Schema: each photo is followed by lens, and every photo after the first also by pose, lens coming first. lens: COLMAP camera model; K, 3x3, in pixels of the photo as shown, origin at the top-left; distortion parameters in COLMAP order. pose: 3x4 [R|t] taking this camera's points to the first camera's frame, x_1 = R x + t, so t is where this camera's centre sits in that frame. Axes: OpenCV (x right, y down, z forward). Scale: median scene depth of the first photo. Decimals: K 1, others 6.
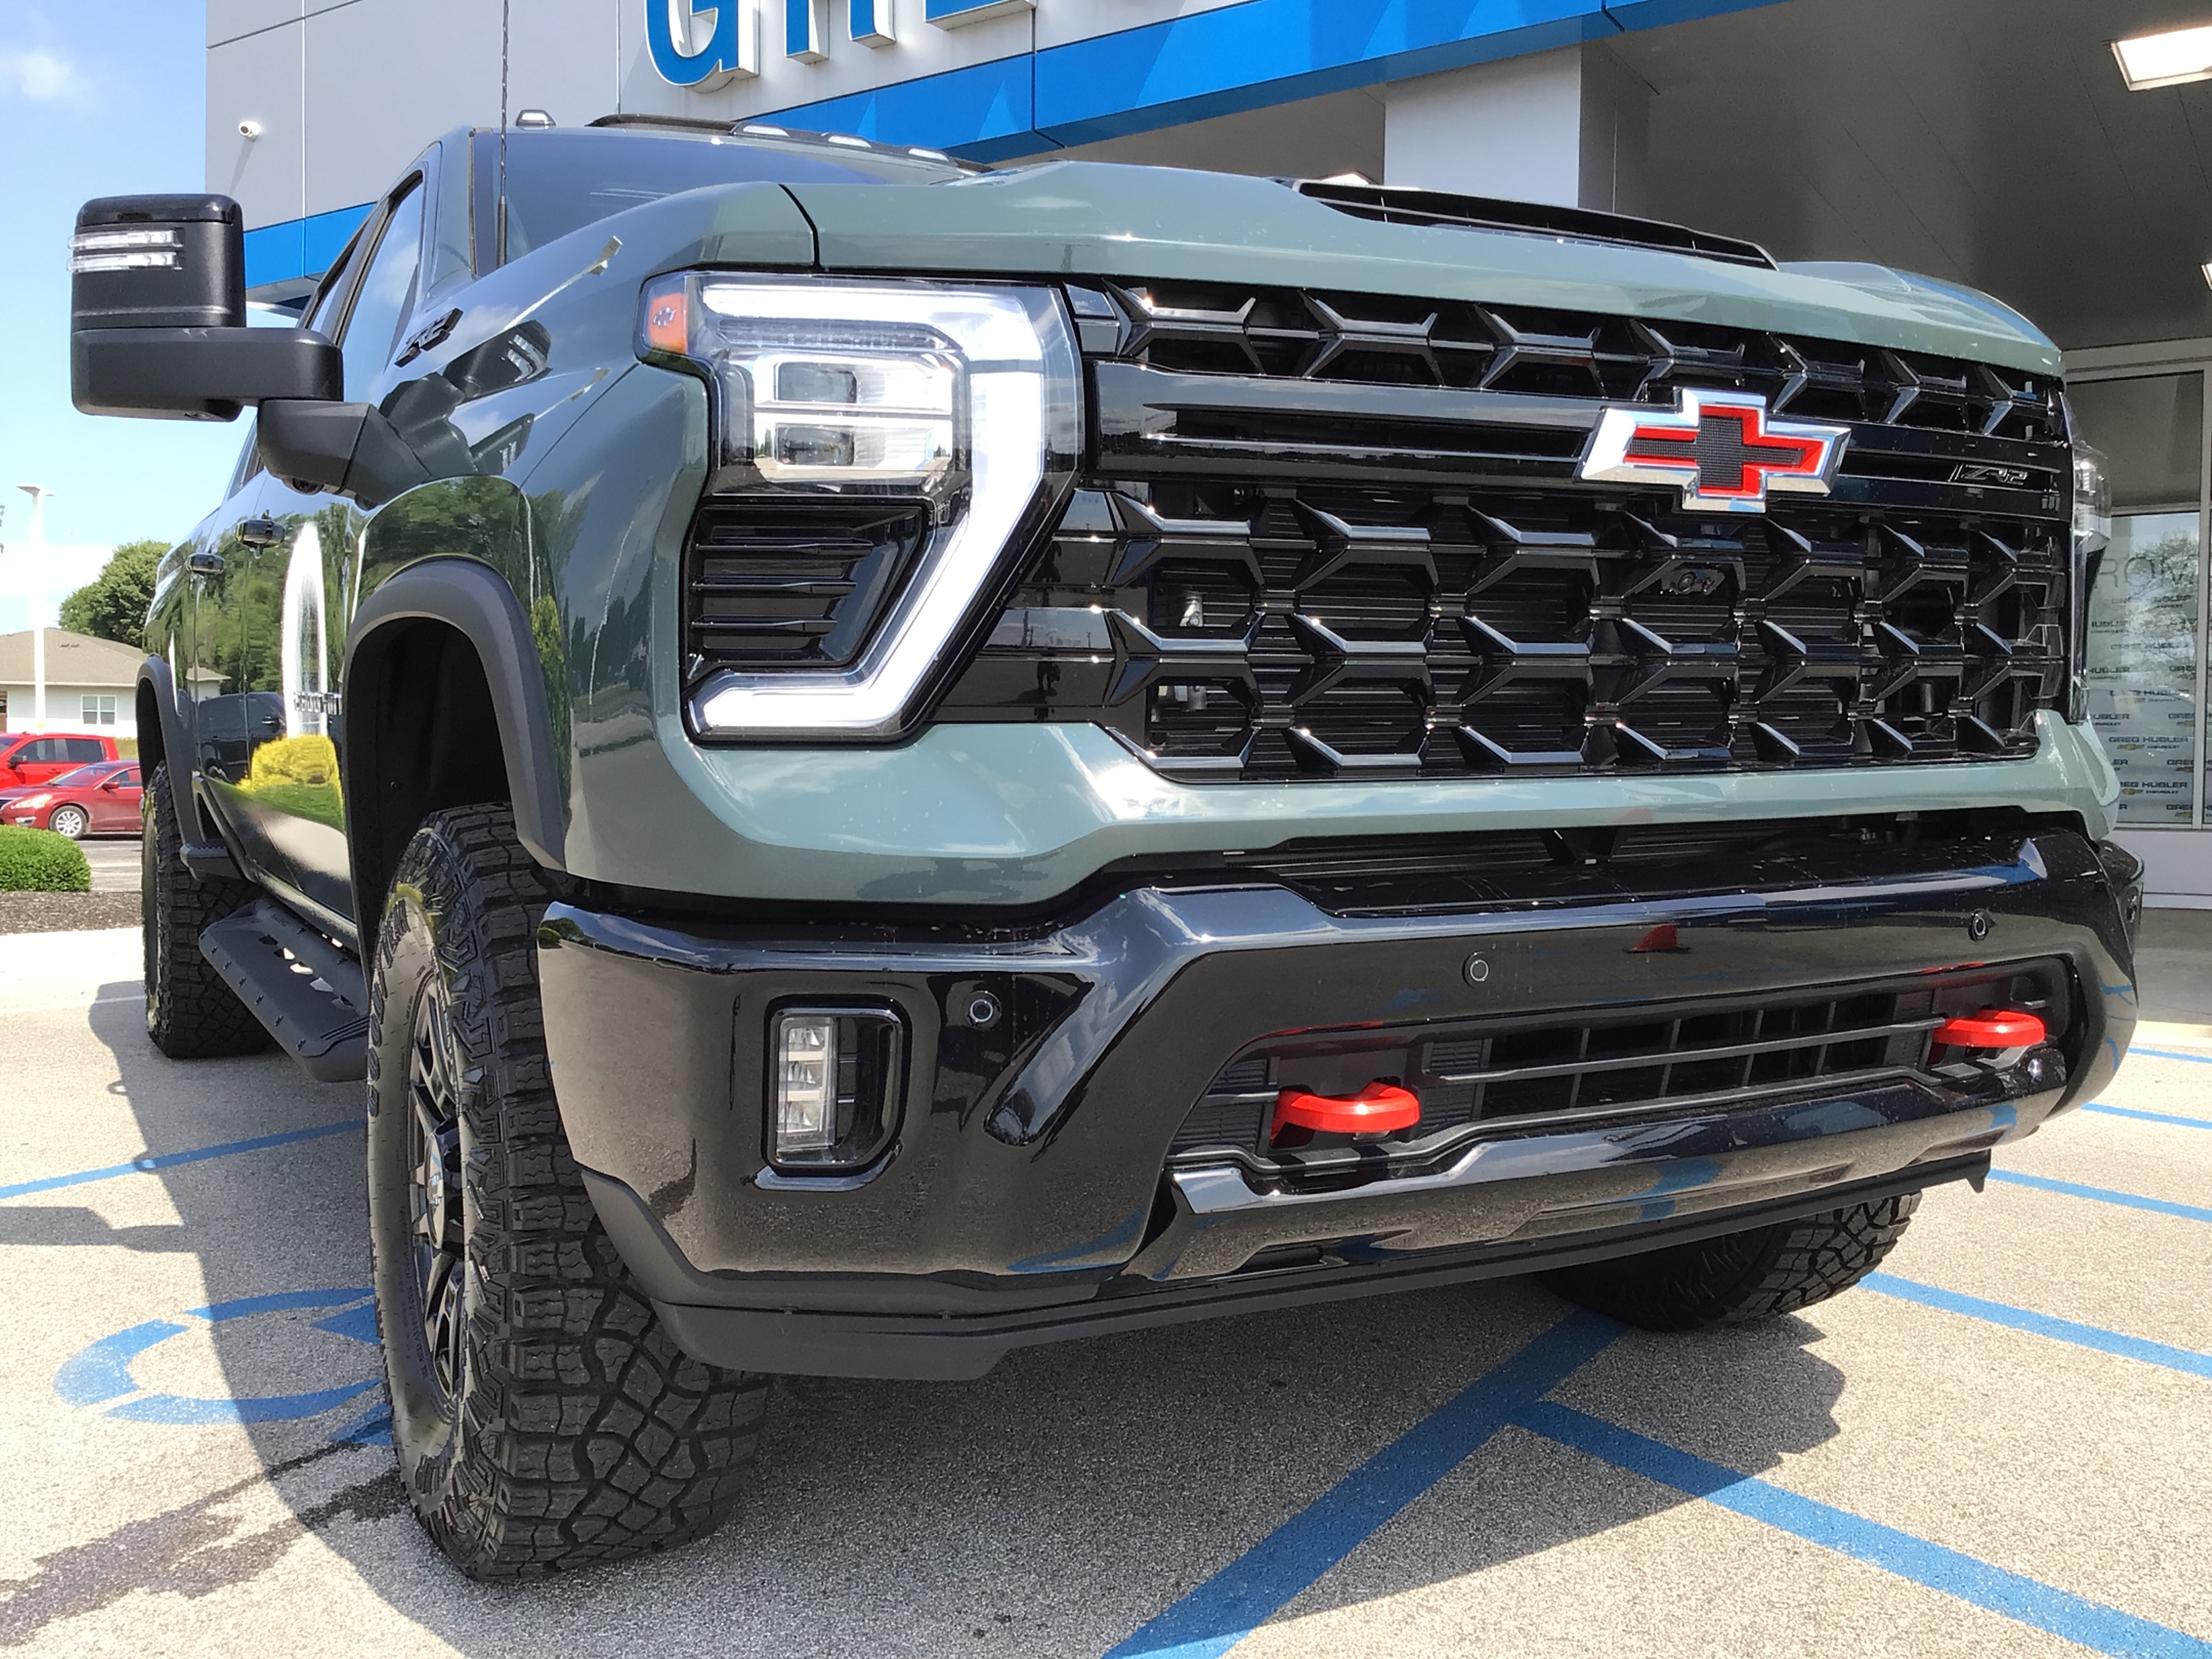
lens RADIAL K [[1960.2, 0, 1106.0], [0, 1960.2, 829.5], [0, 0, 1]] dist [0.040391, -0.066214]
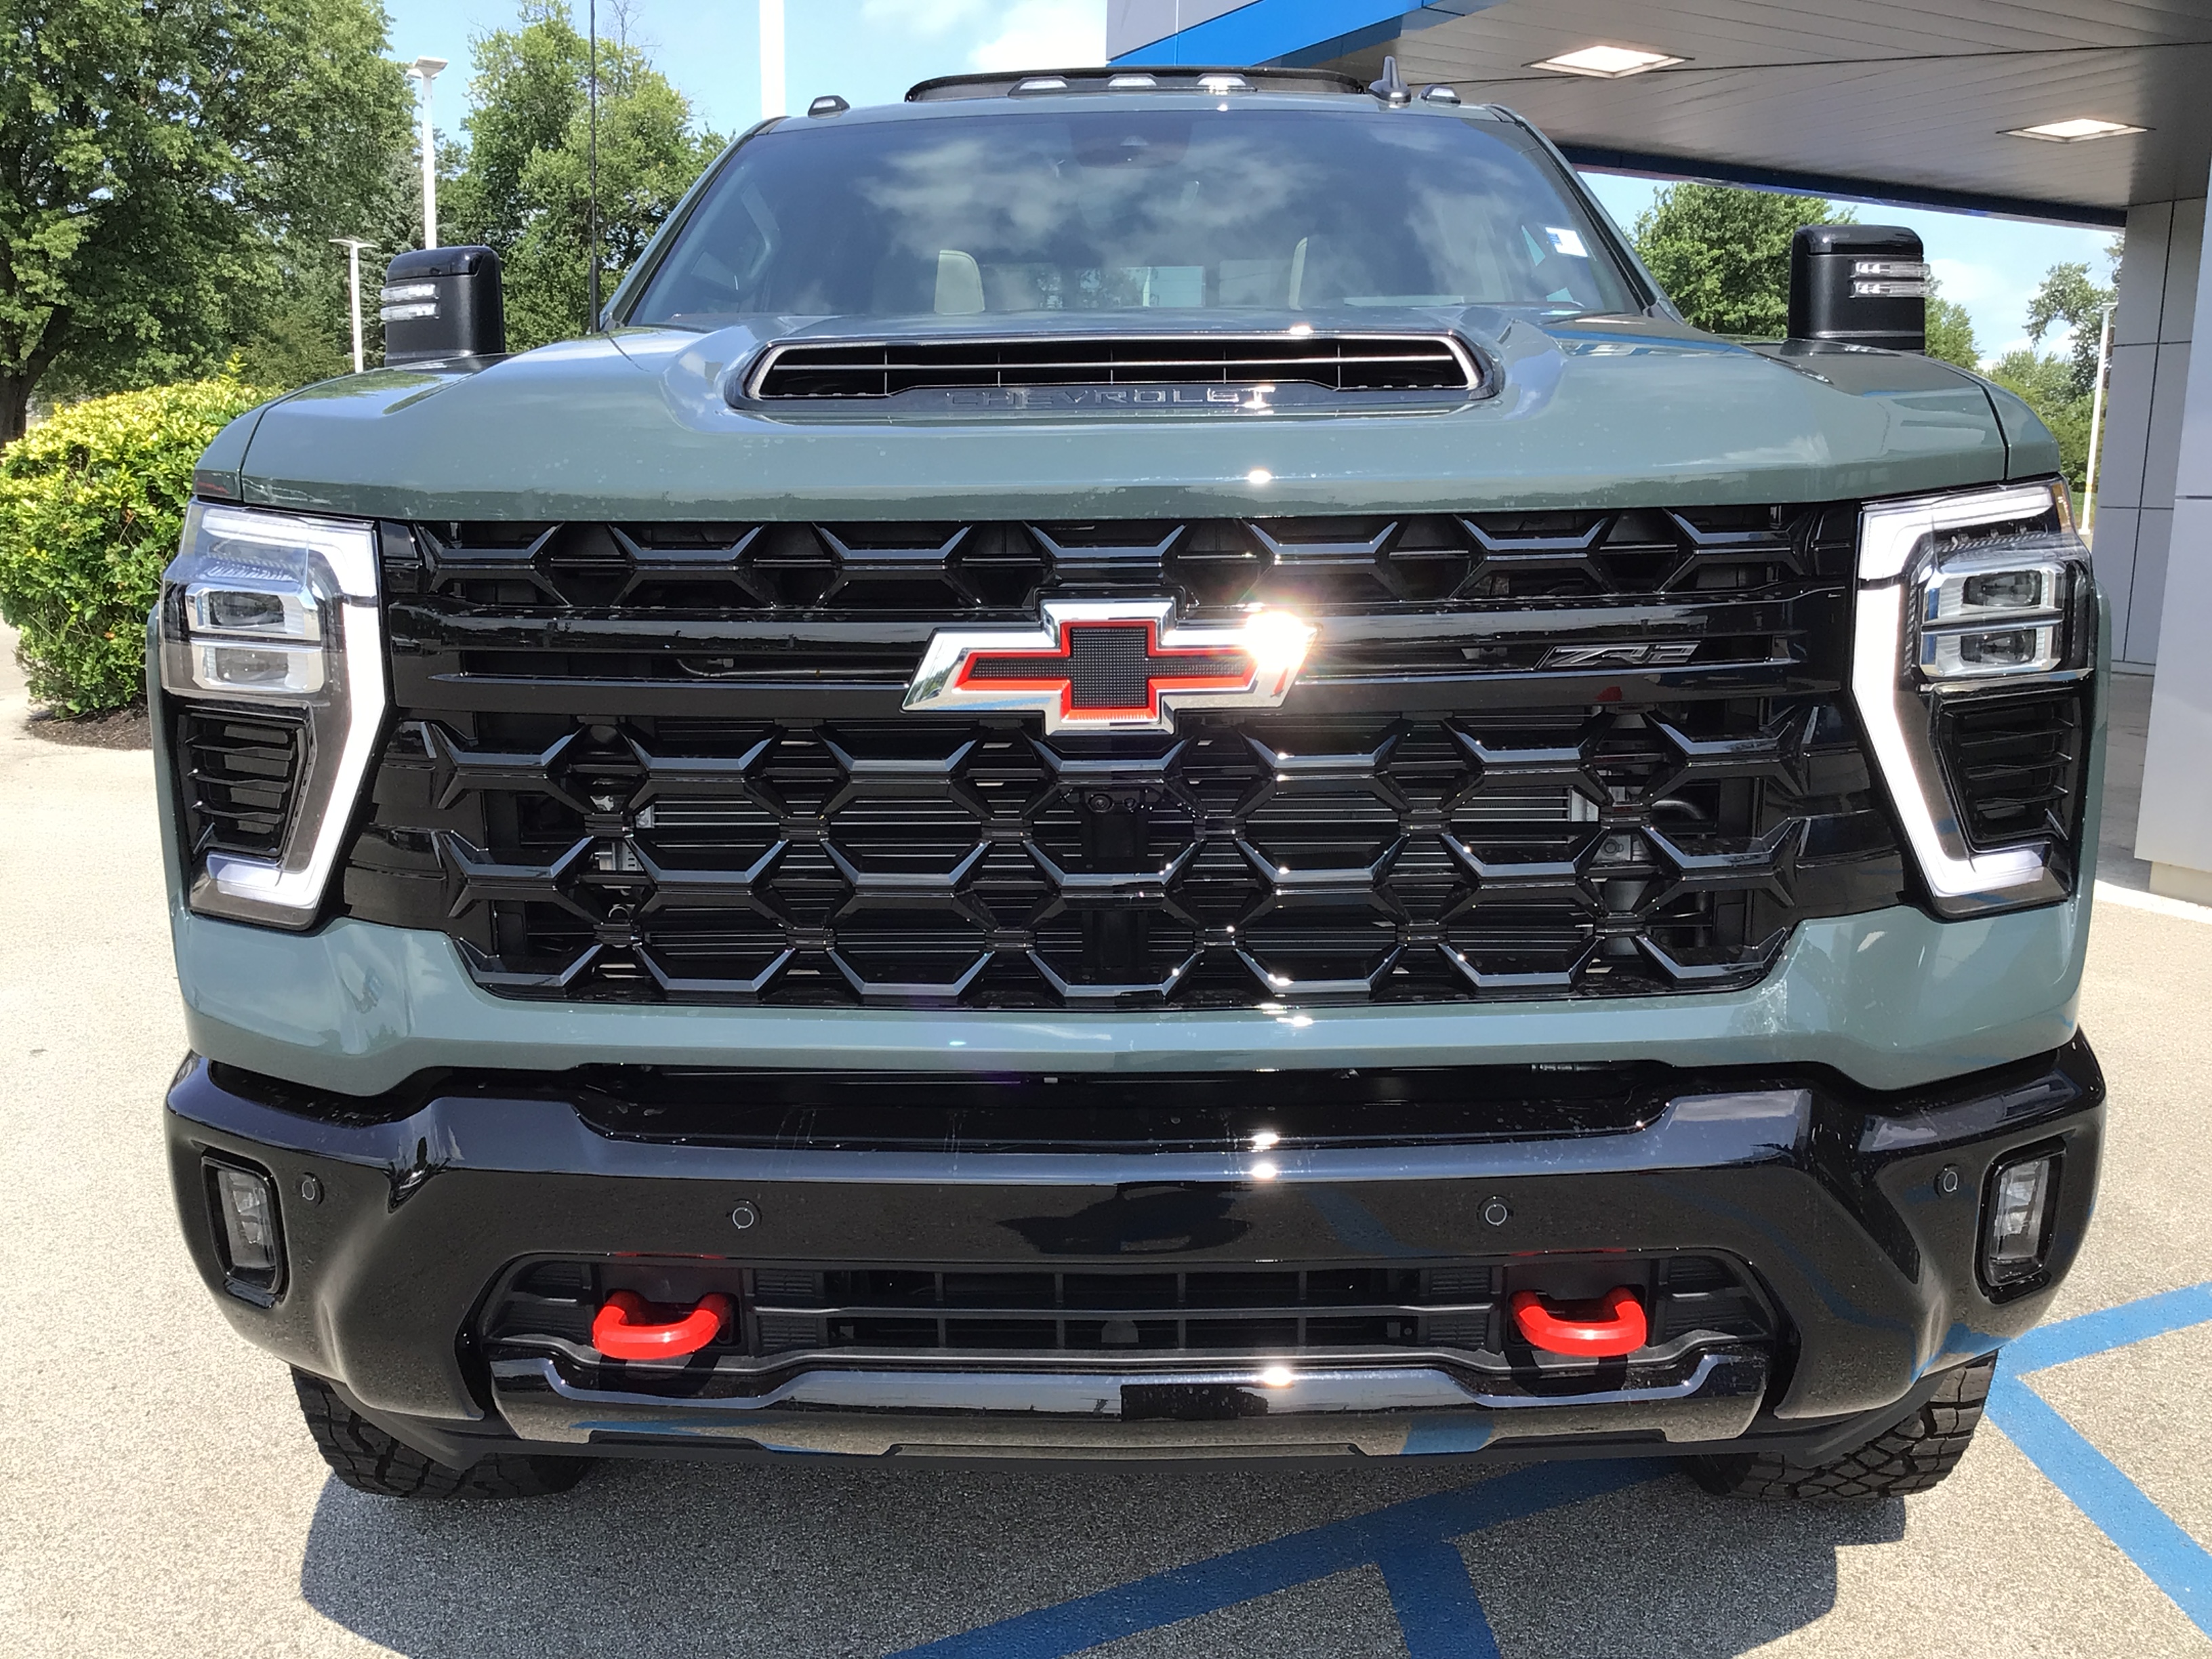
lens RADIAL K [[1960.2, 0, 1106.0], [0, 1960.2, 829.5], [0, 0, 1]] dist [0.040391, -0.066214]
pose [[0.870960, 0.088778, -0.483268, 0.765354], [-0.025572, 0.990399, 0.135853, -0.246442], [0.490689, -0.105964, 0.864868, 0.240529]]
